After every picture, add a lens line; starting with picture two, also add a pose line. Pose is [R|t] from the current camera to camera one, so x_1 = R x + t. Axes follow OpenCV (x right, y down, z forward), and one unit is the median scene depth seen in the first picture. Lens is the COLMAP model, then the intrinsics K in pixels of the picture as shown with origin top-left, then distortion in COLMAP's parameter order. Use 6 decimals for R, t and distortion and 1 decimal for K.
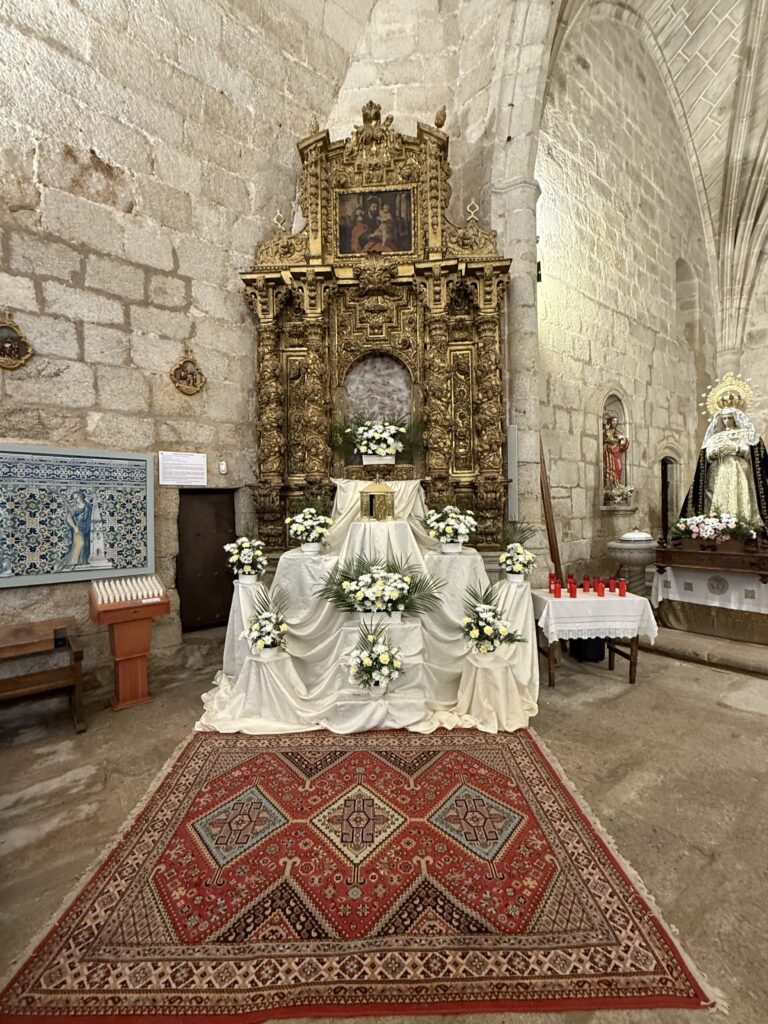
lens RADIAL K [[475.7, 0, 383.4], [0, 475.7, 512.6], [0, 0, 1]] dist [0.000394, -0.000067]
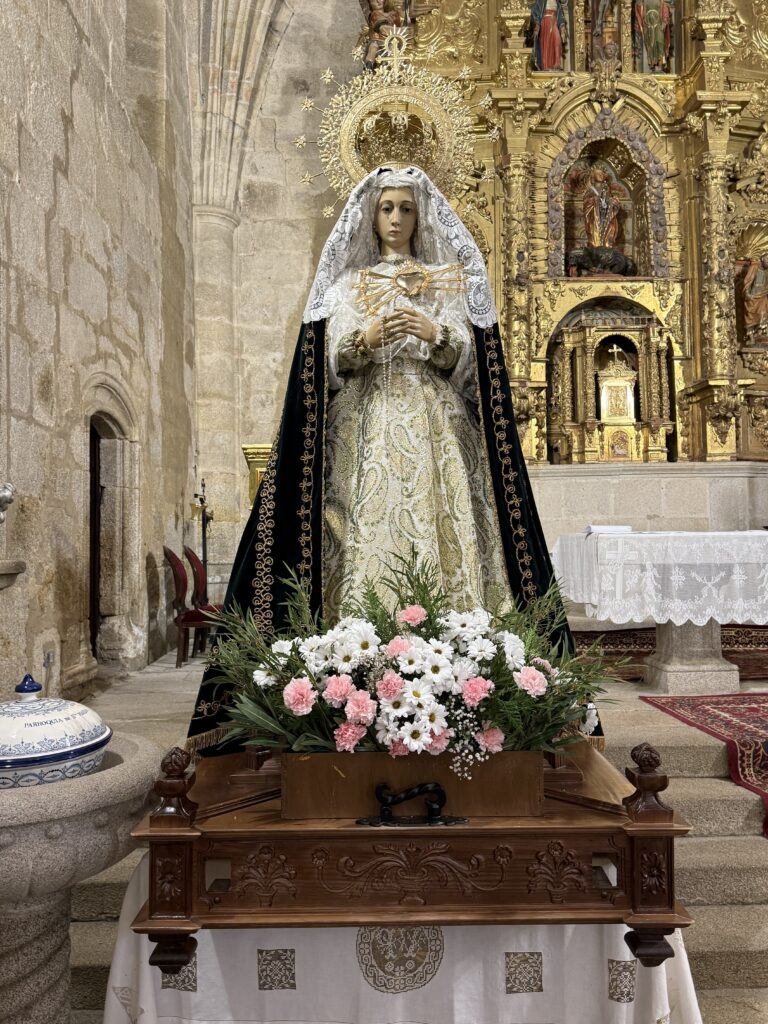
lens RADIAL K [[841.5, 0, 382.5], [0, 841.5, 511.5], [0, 0, 1]] dist [0.020186, -0.007181]
pose [[0.611882, 0.039639, 0.789955, 0.362524], [0.003392, 0.998603, -0.052736, -0.018829], [-0.790942, 0.034948, 0.610893, 0.708647]]
